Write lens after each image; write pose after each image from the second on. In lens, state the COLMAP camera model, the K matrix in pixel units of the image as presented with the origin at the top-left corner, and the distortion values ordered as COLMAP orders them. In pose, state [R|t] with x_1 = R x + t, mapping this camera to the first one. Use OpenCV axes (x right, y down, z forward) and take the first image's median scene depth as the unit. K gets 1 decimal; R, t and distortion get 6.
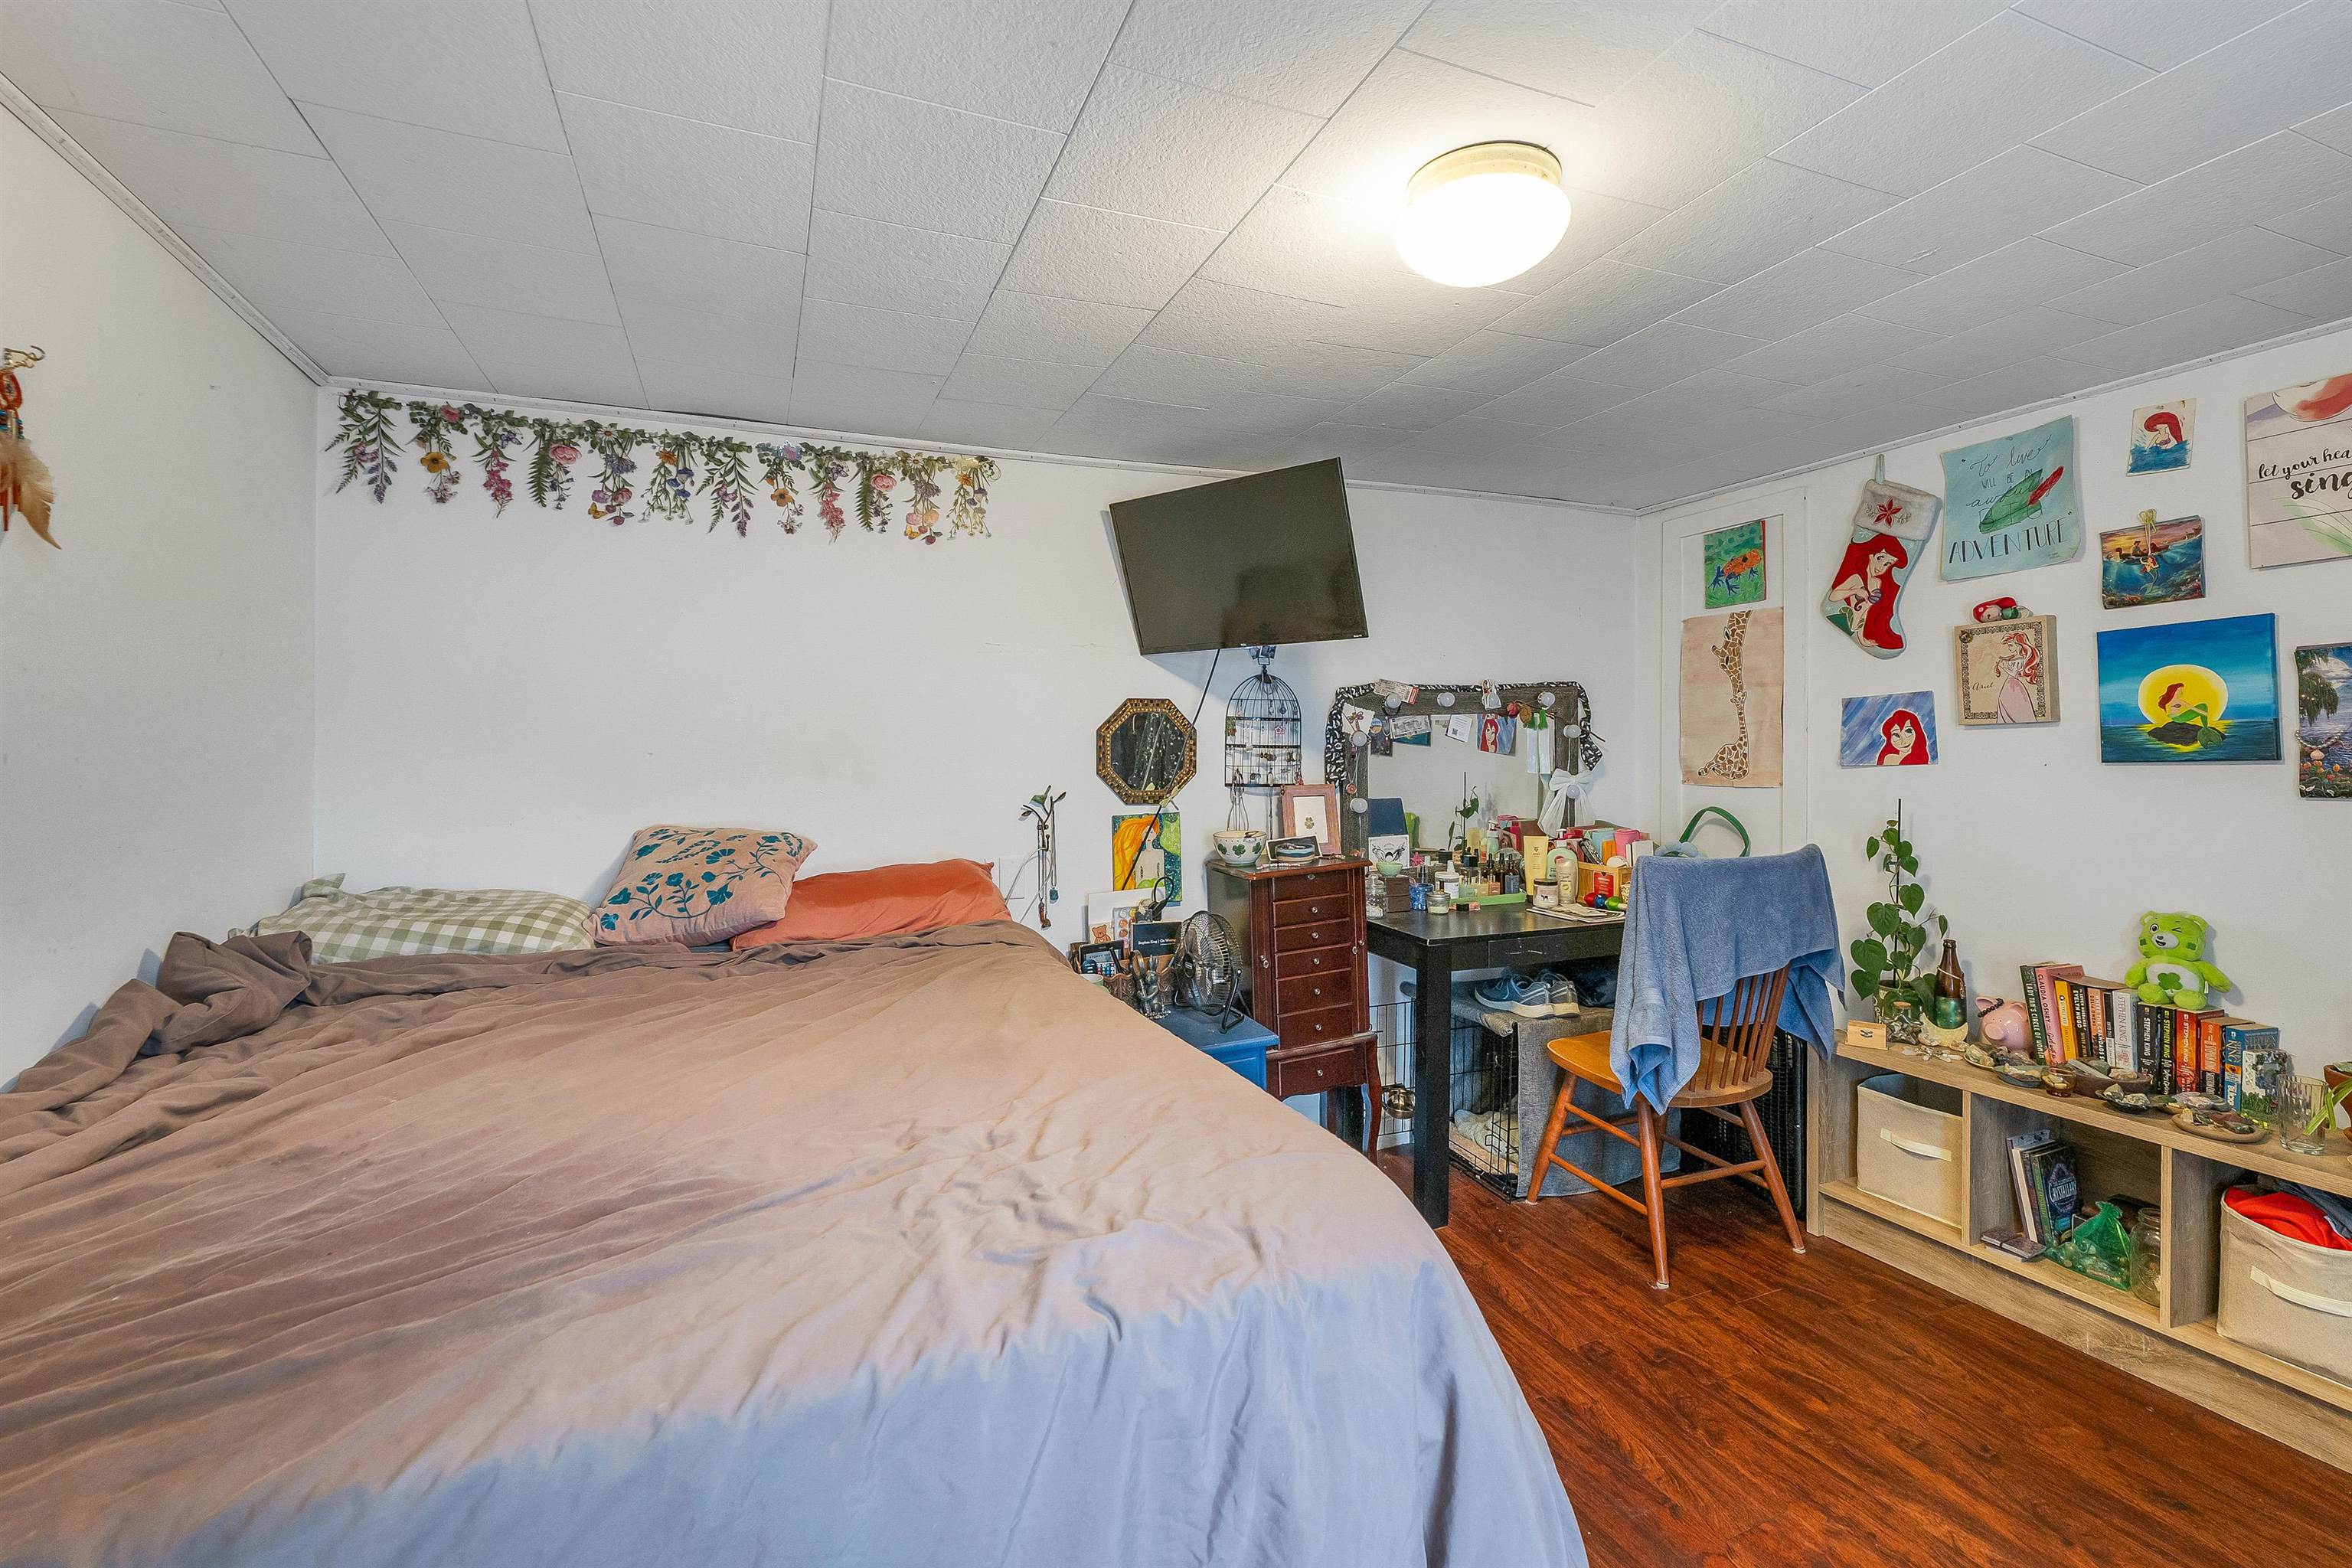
lens RADIAL K [[1026.1, 0, 1170.6], [0, 1026.1, 784.1], [0, 0, 1]] dist [0.002426, 0.000117]
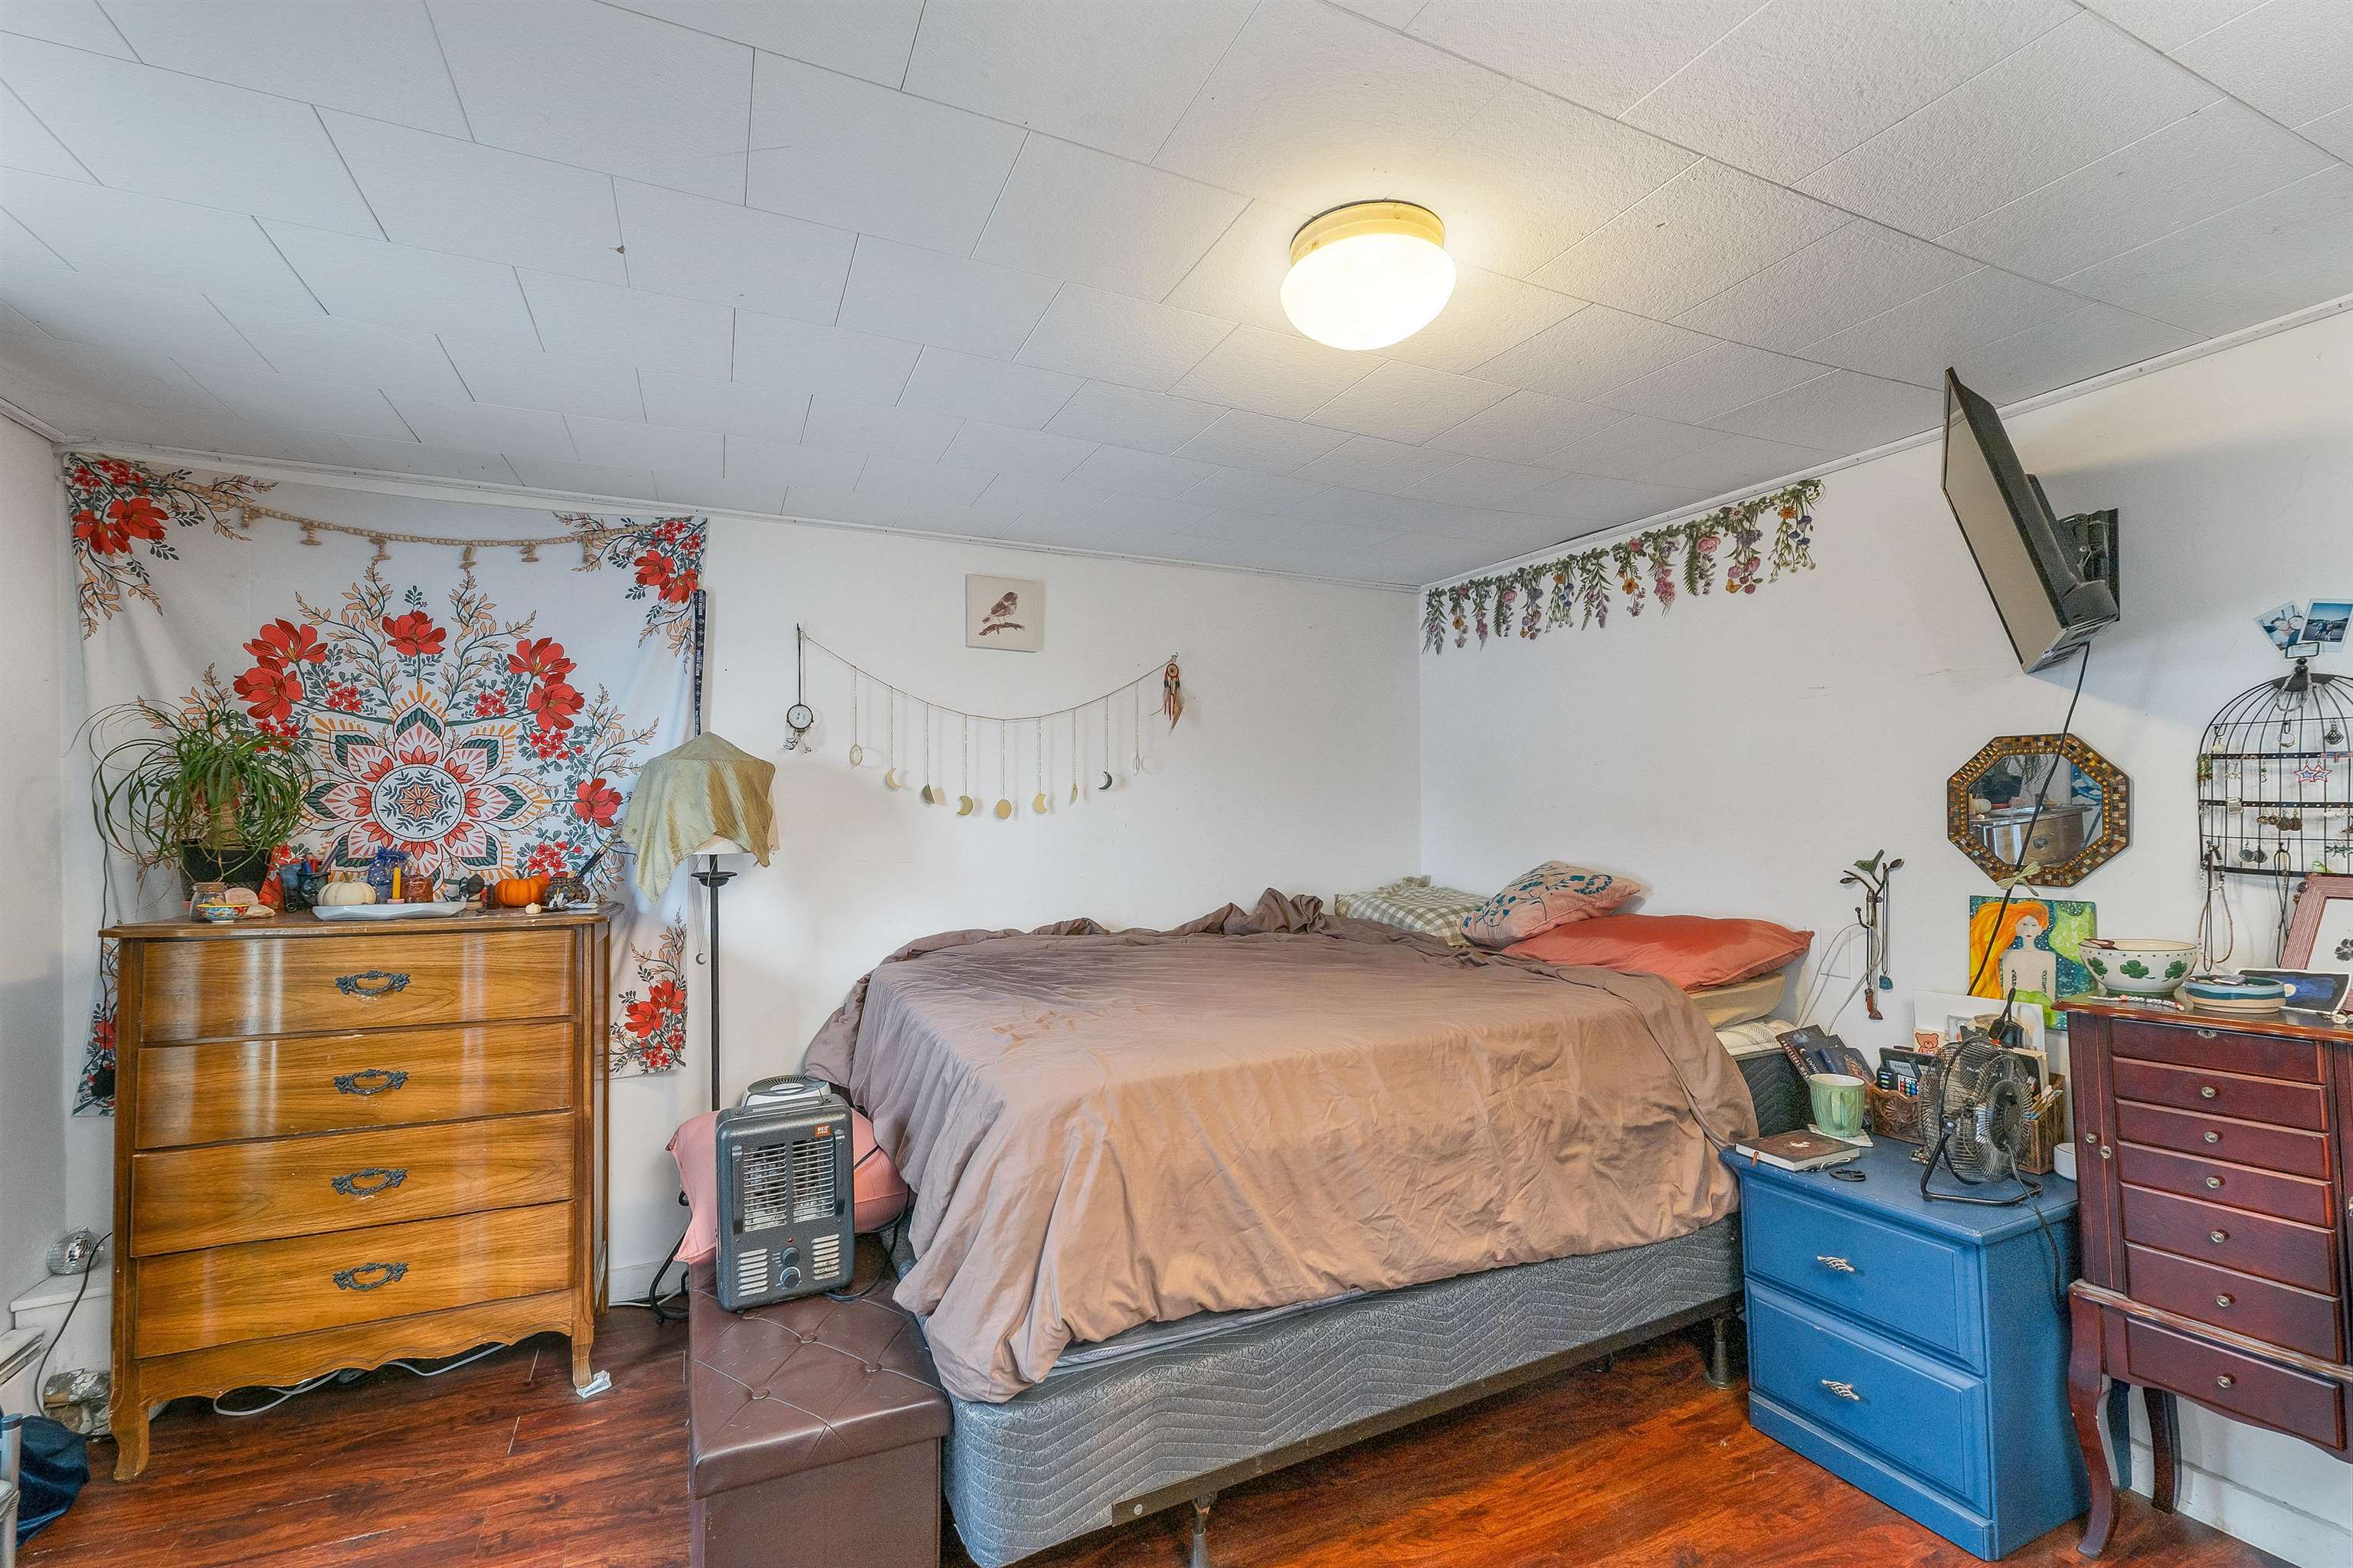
lens RADIAL K [[994.6, 0, 1160.9], [0, 994.6, 814.8], [0, 0, 1]] dist [0.000029, -0.000208]
pose [[0.042114, 0.030481, -0.998648, 0.715418], [0.001155, 0.999532, 0.030557, -0.056388], [0.999112, -0.002440, 0.042059, 0.421509]]
